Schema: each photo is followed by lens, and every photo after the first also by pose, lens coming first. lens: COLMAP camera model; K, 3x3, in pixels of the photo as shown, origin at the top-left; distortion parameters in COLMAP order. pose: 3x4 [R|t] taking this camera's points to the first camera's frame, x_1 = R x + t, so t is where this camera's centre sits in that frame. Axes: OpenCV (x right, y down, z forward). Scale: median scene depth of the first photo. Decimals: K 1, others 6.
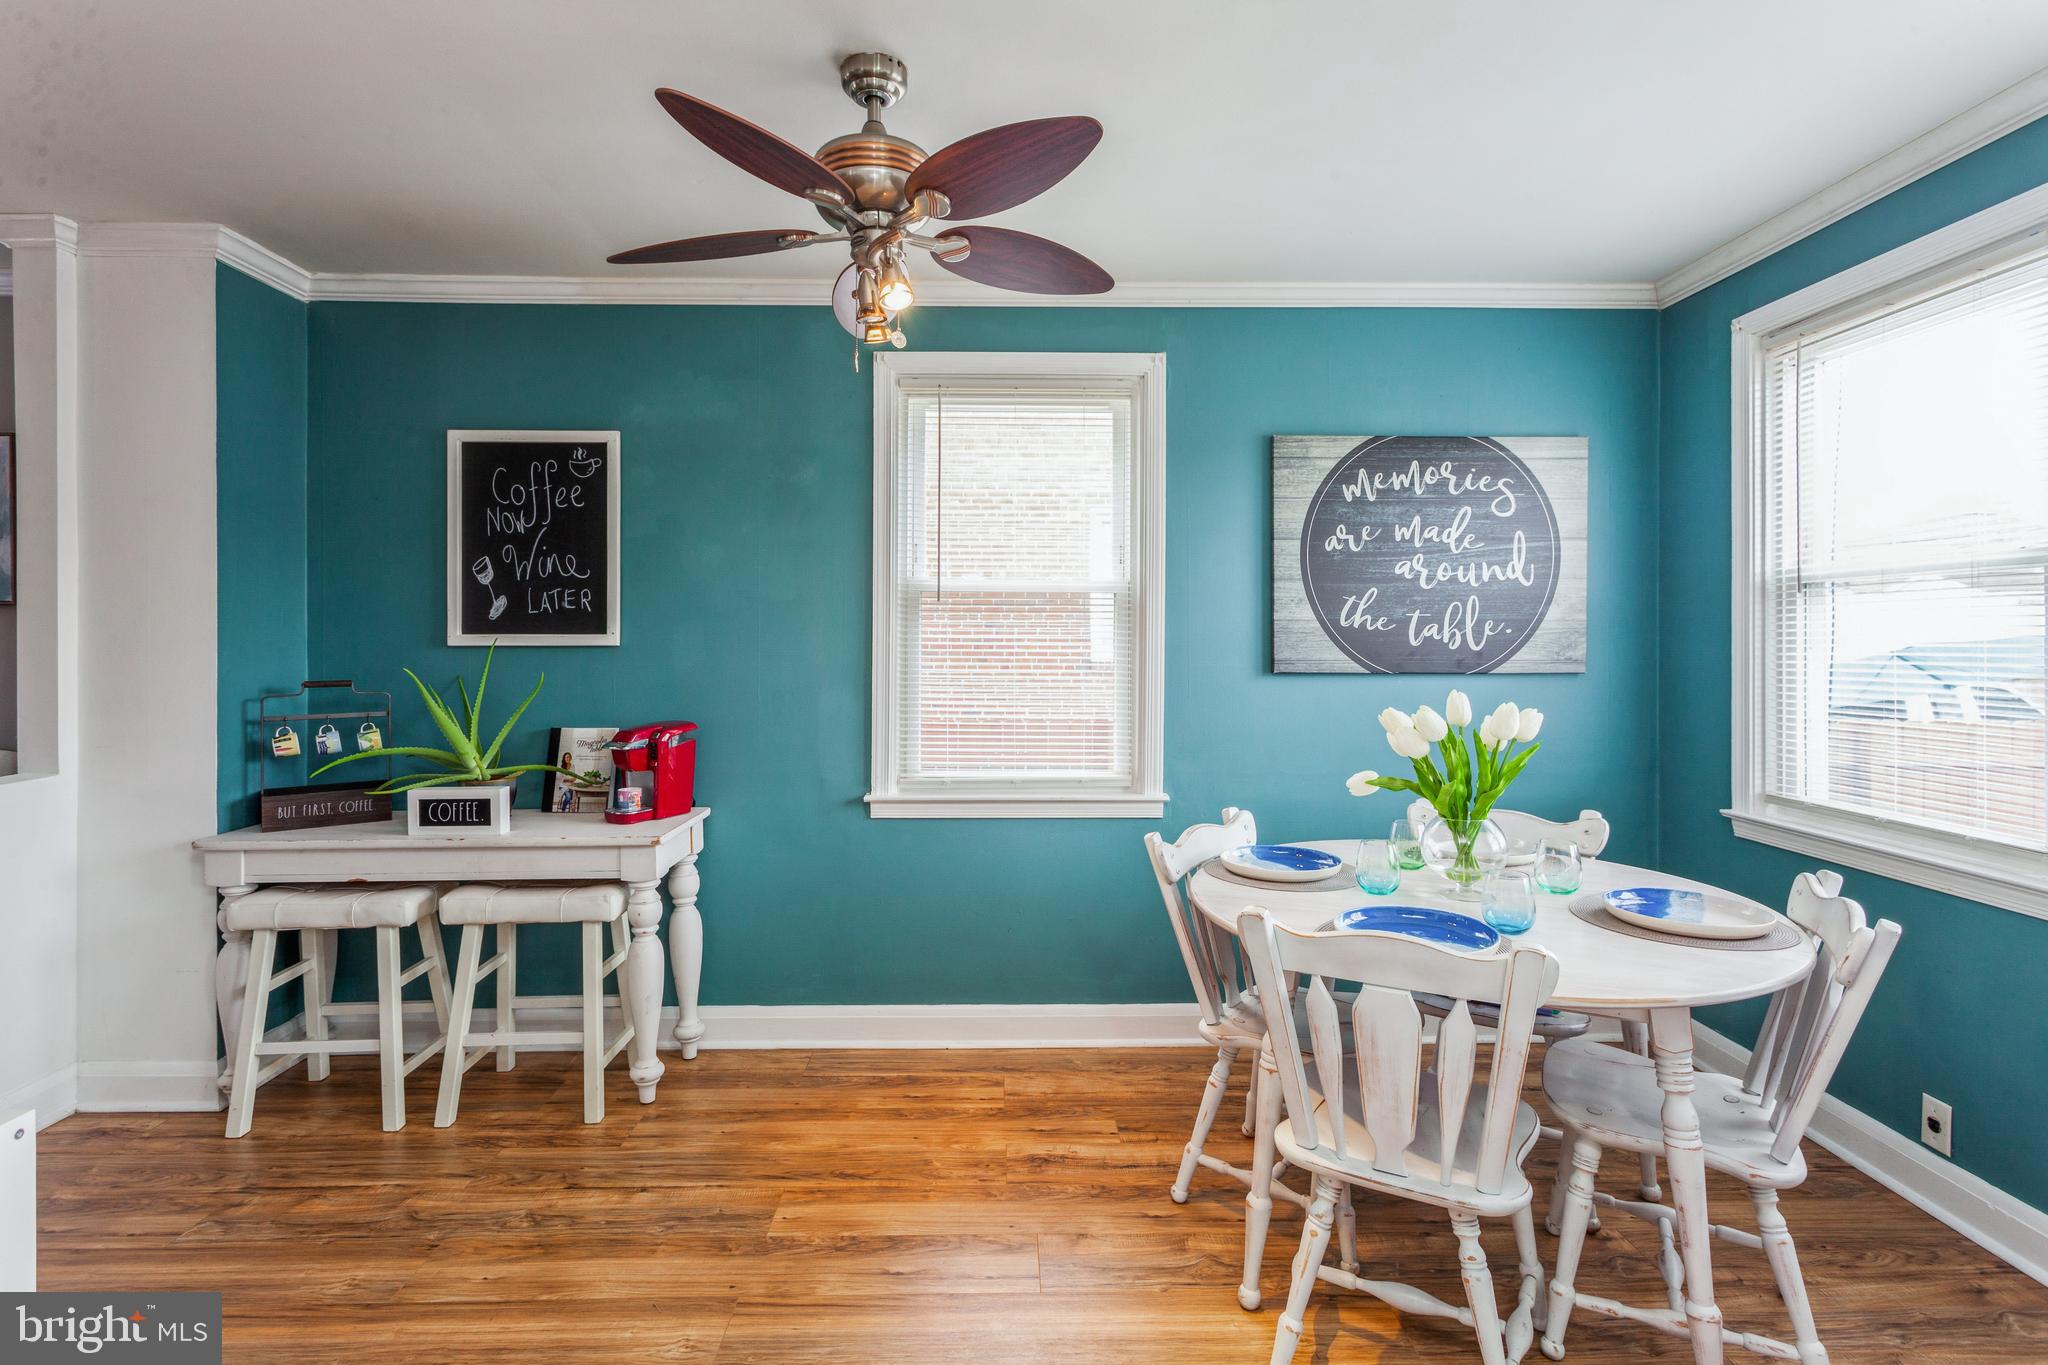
lens RADIAL K [[988.2, 0, 1019.1], [0, 988.2, 640.6], [0, 0, 1]] dist [0.003662, 0.000144]
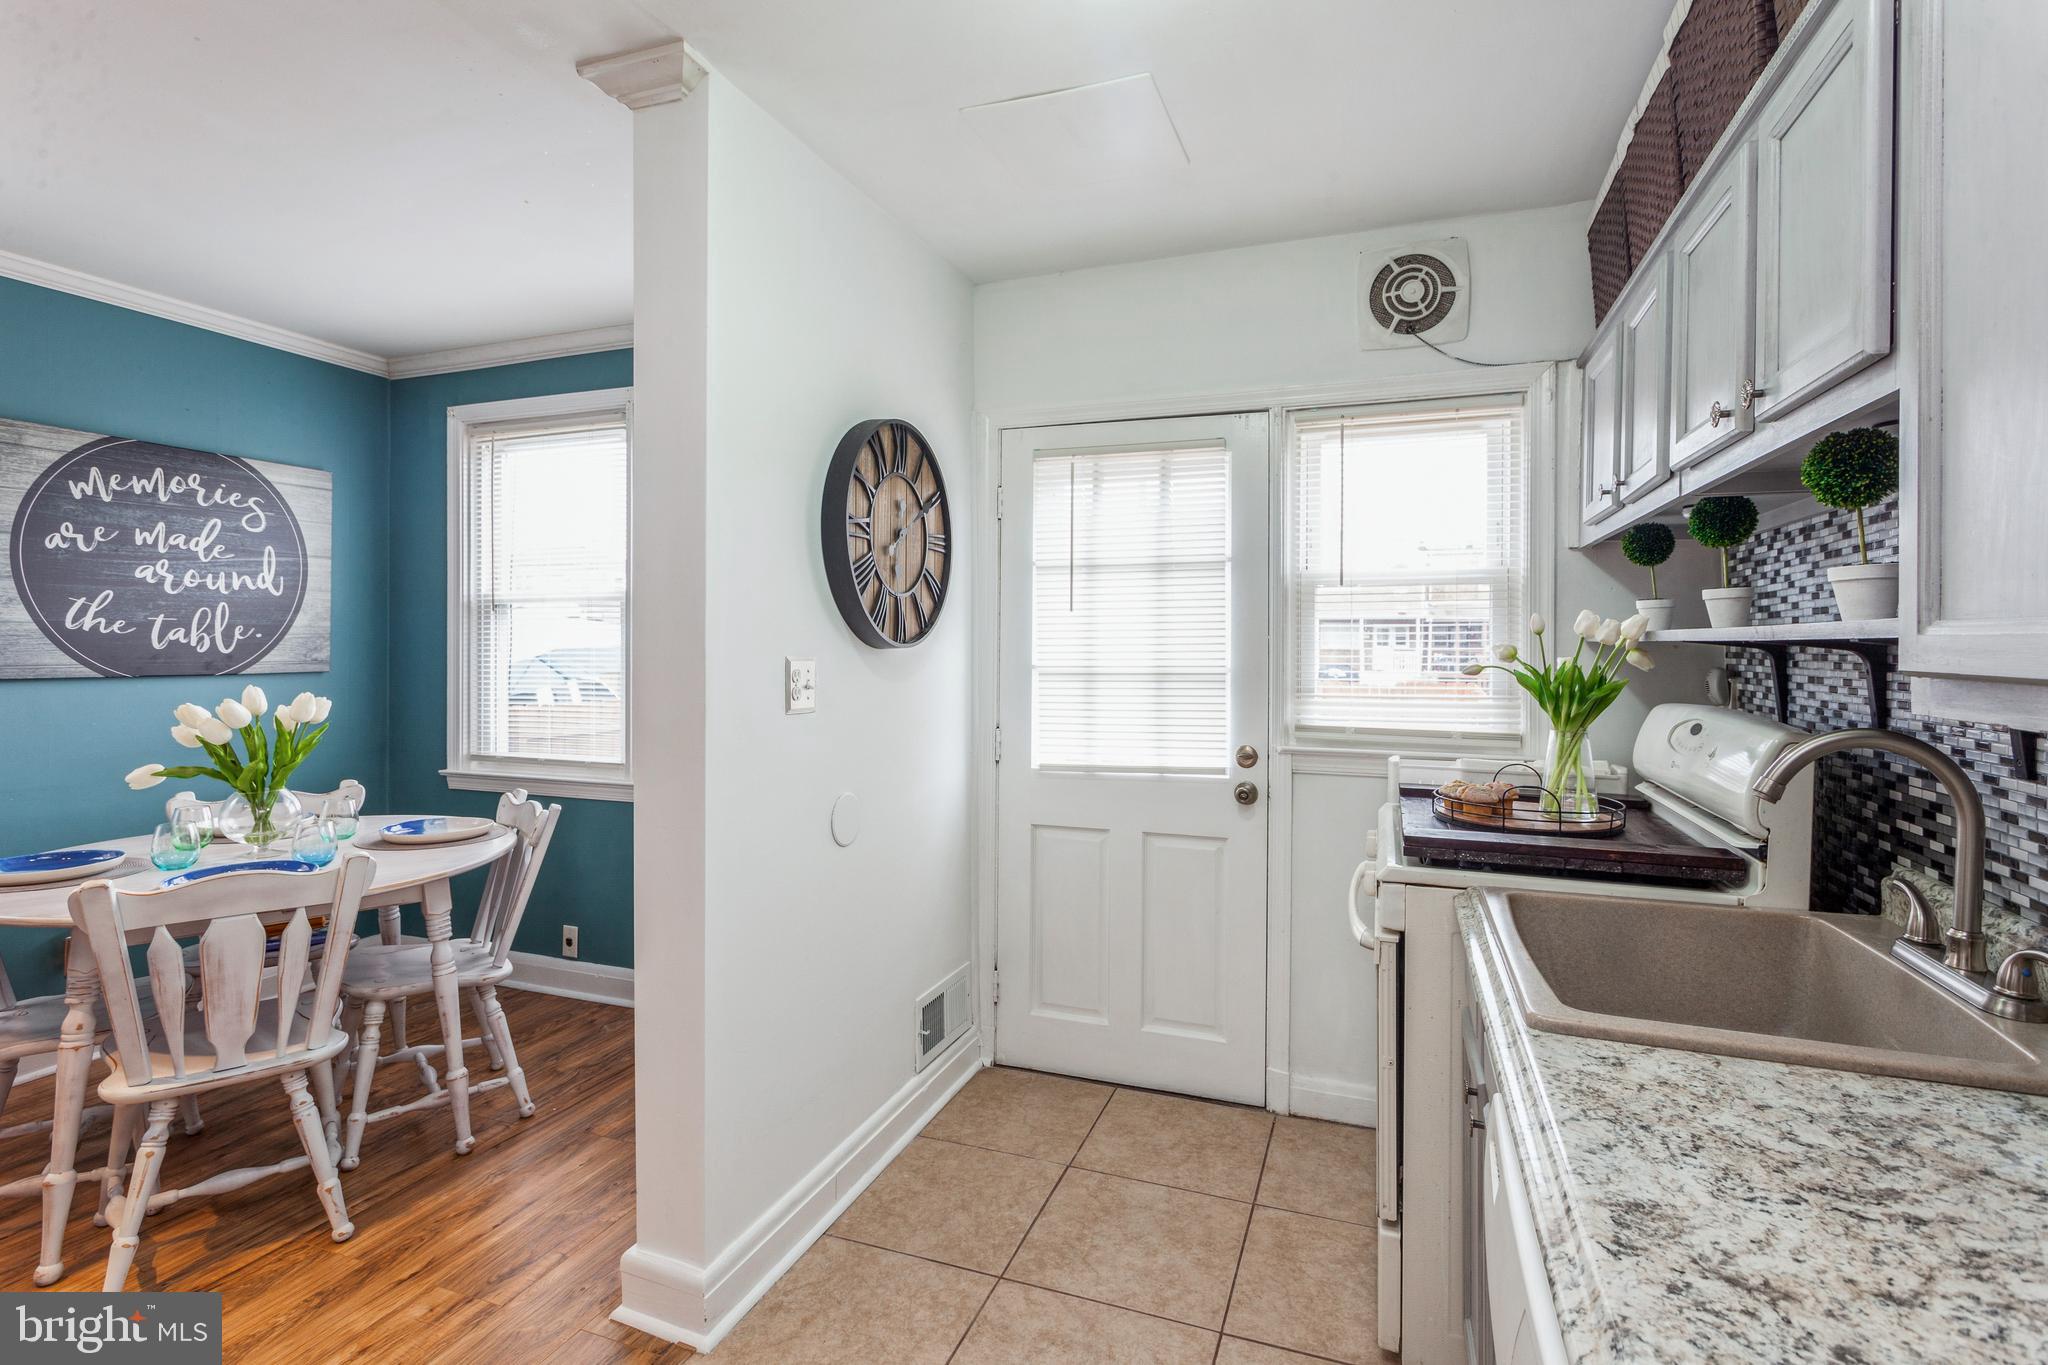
lens RADIAL K [[988.2, 0, 1026.5], [0, 988.2, 644.0], [0, 0, 1]] dist [0.003662, 0.000144]
pose [[0.368161, -0.000159, 0.929762, -0.261015], [0.000162, 1.000000, 0.000106, 0.000058], [-0.929762, 0.000112, 0.368161, -0.247618]]
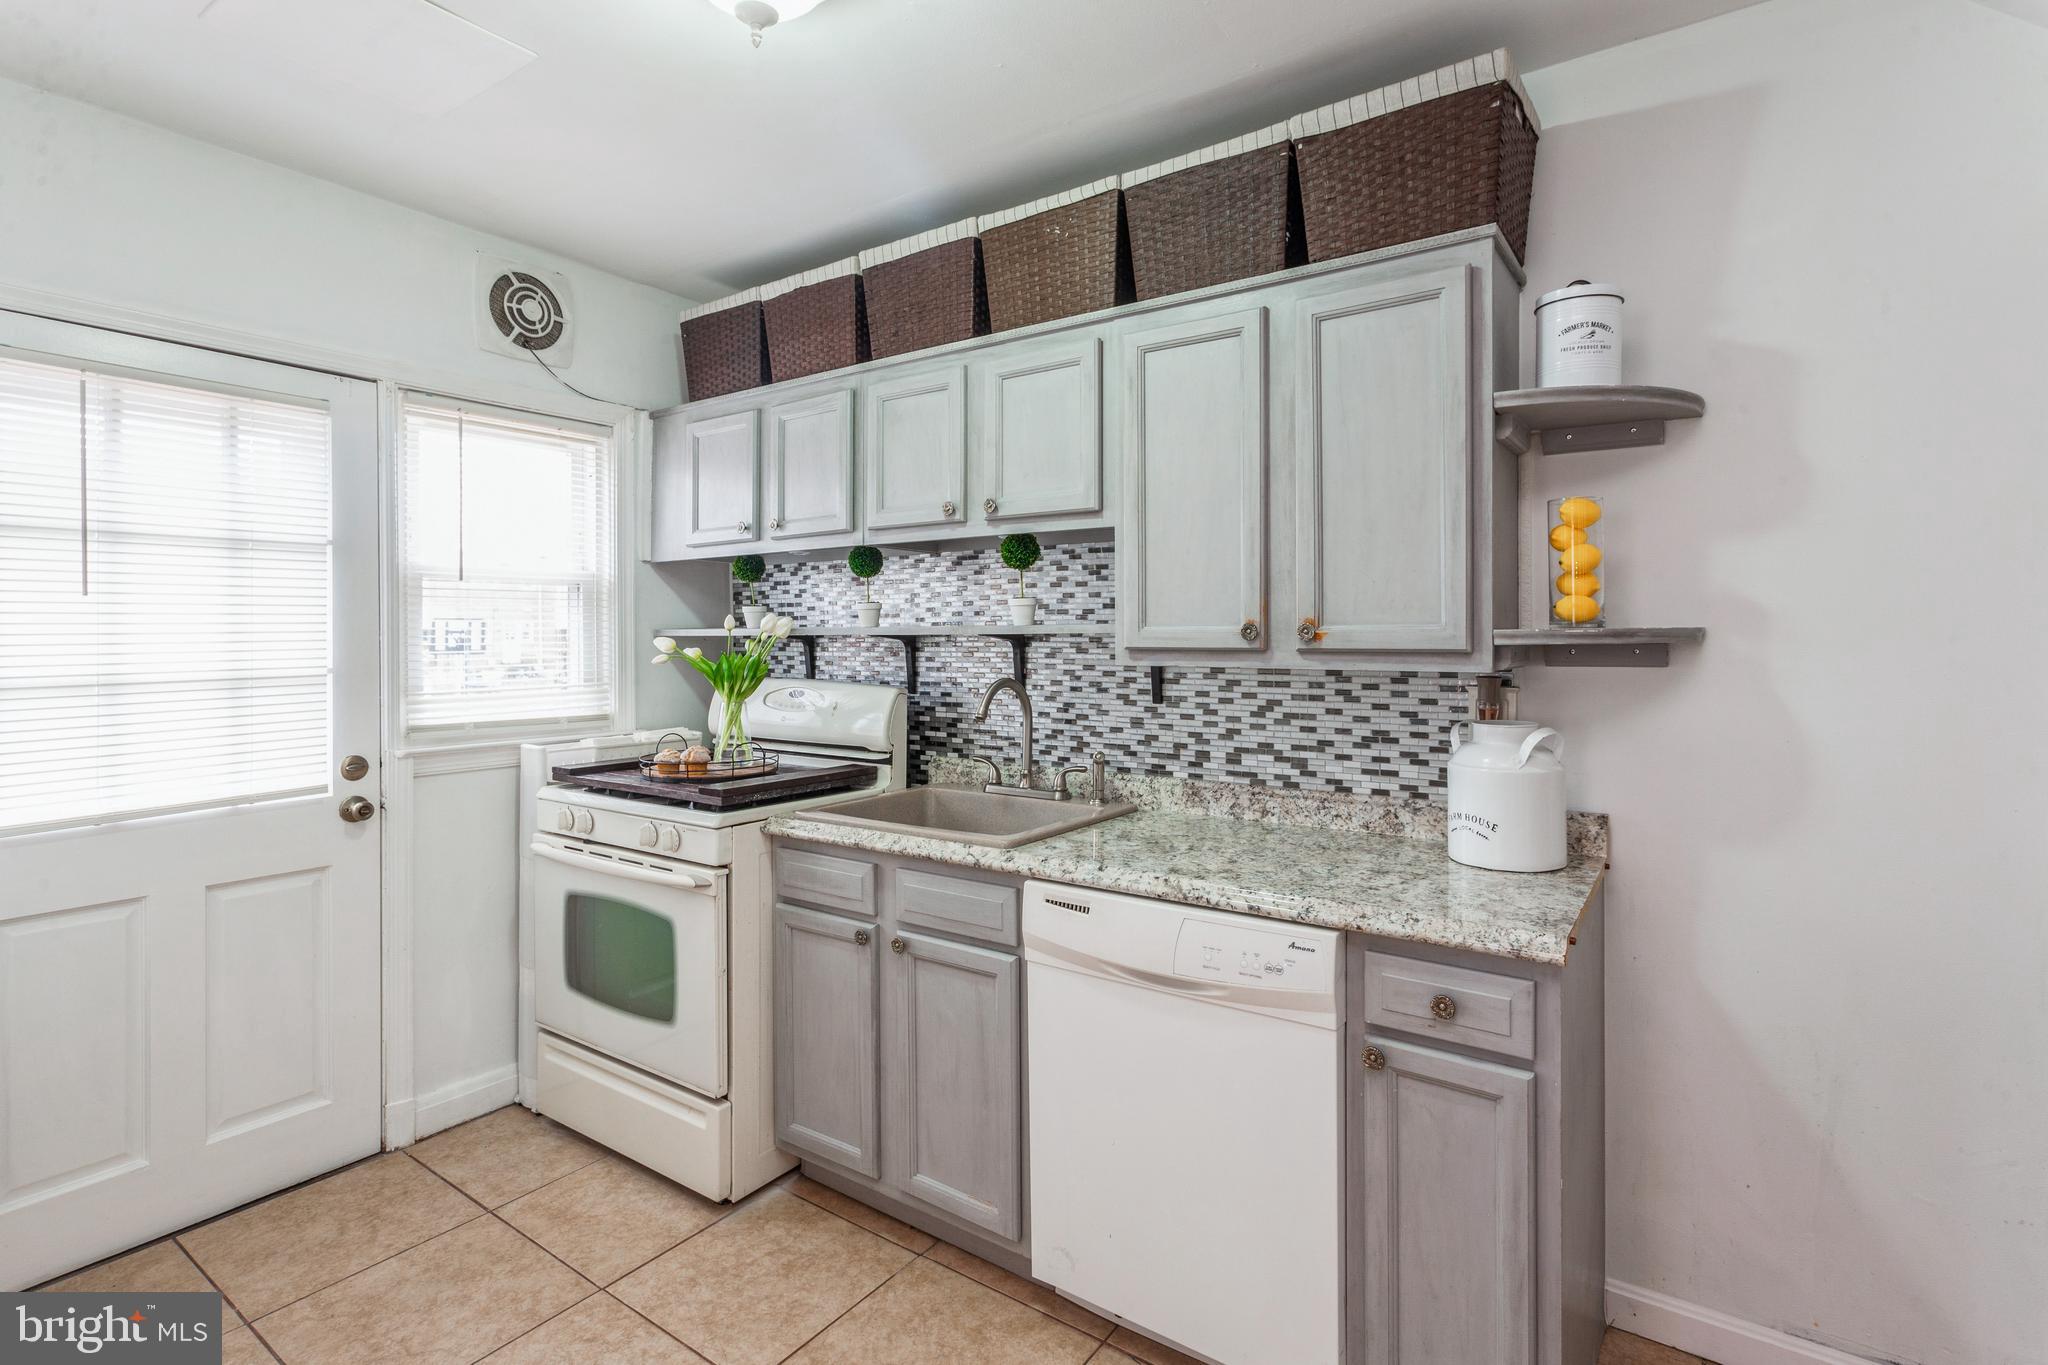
lens RADIAL K [[988.2, 0, 1018.2], [0, 988.2, 642.0], [0, 0, 1]] dist [0.003662, 0.000144]
pose [[-0.801846, -0.000397, 0.597531, -0.252814], [0.006305, 0.999938, 0.009125, -0.002704], [-0.597498, 0.011084, -0.801794, 0.293701]]
